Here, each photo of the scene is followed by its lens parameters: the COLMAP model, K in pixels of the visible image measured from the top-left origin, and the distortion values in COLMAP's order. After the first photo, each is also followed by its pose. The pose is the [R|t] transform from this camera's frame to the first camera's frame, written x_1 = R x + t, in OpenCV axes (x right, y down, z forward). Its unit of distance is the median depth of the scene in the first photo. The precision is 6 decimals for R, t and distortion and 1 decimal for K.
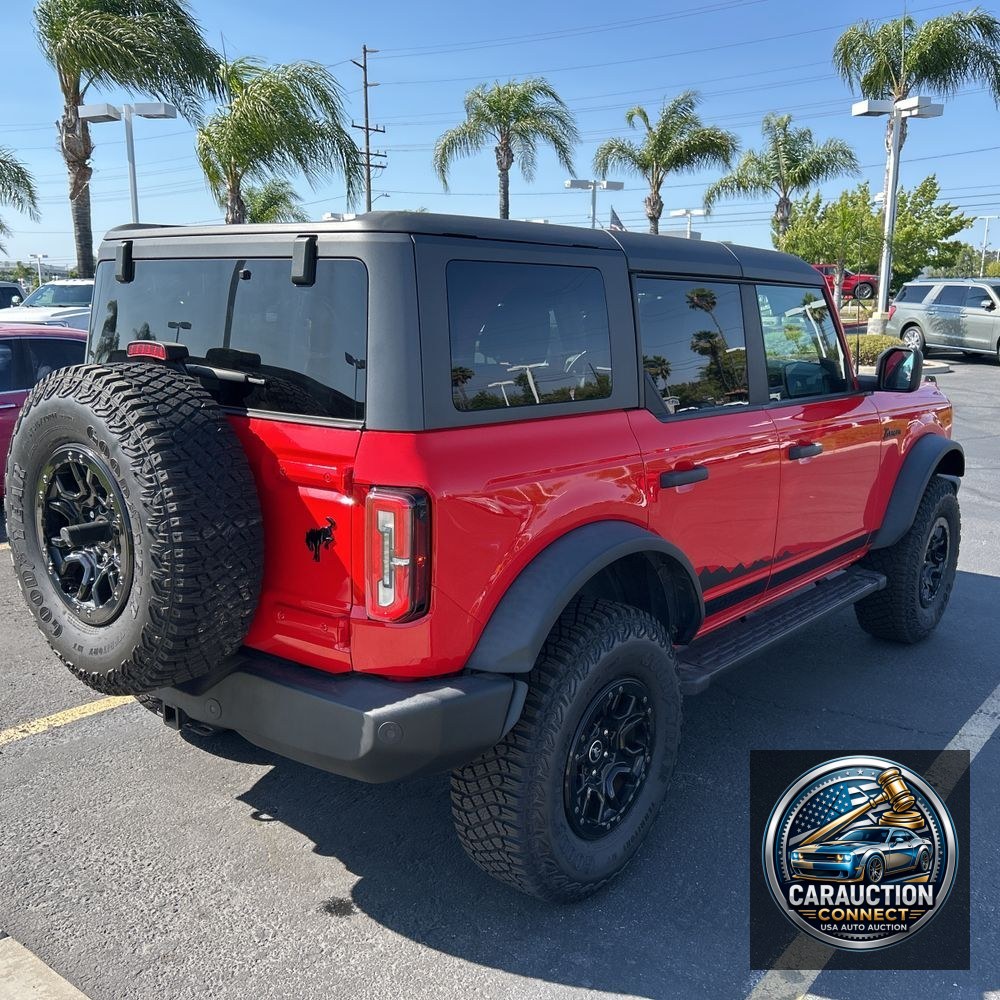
lens RADIAL K [[1024.8, 0, 500.0], [0, 1024.8, 500.0], [0, 0, 1]] dist [0.077534, -0.117920]
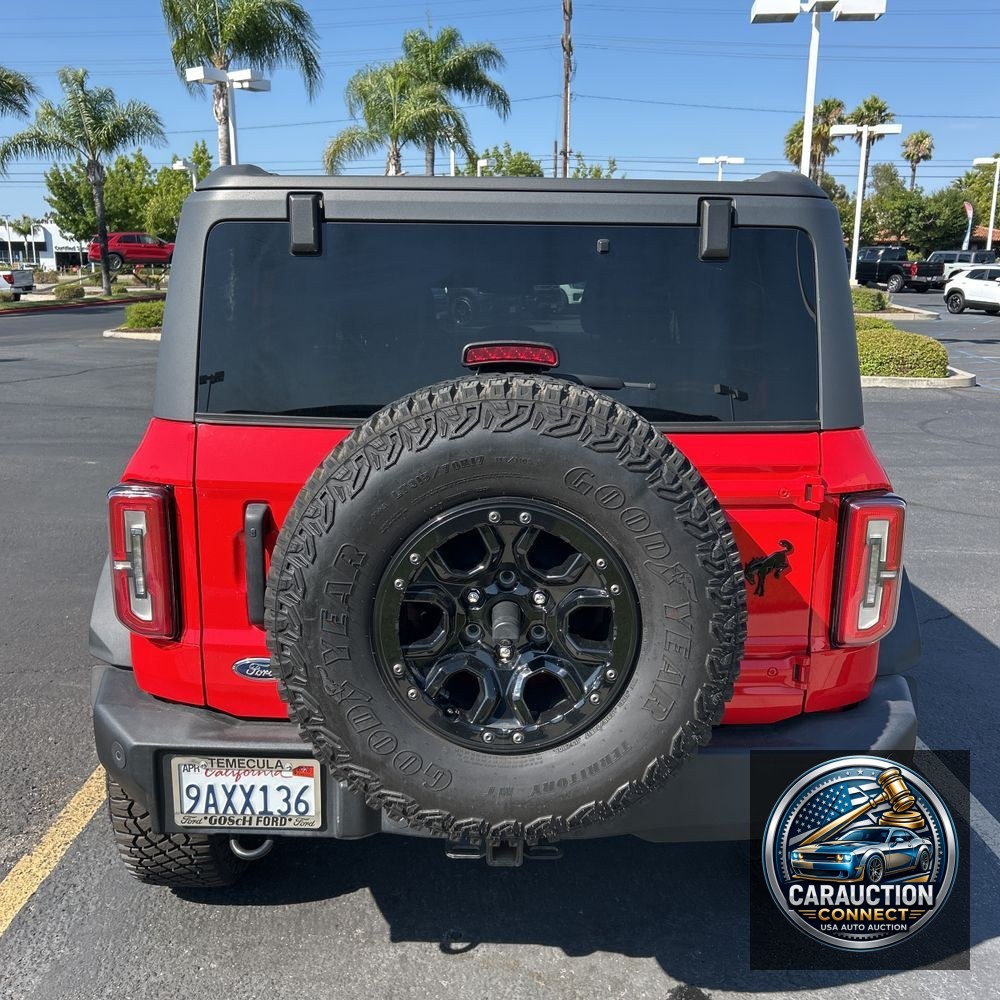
lens RADIAL K [[1027.8, 0, 497.3], [0, 1027.8, 483.7], [0, 0, 1]] dist [0.003085, 0.051054]
pose [[0.771165, -0.138166, 0.621461, -0.579496], [0.127767, 0.989894, 0.061532, -0.073744], [-0.623682, 0.031951, 0.781025, 0.332928]]
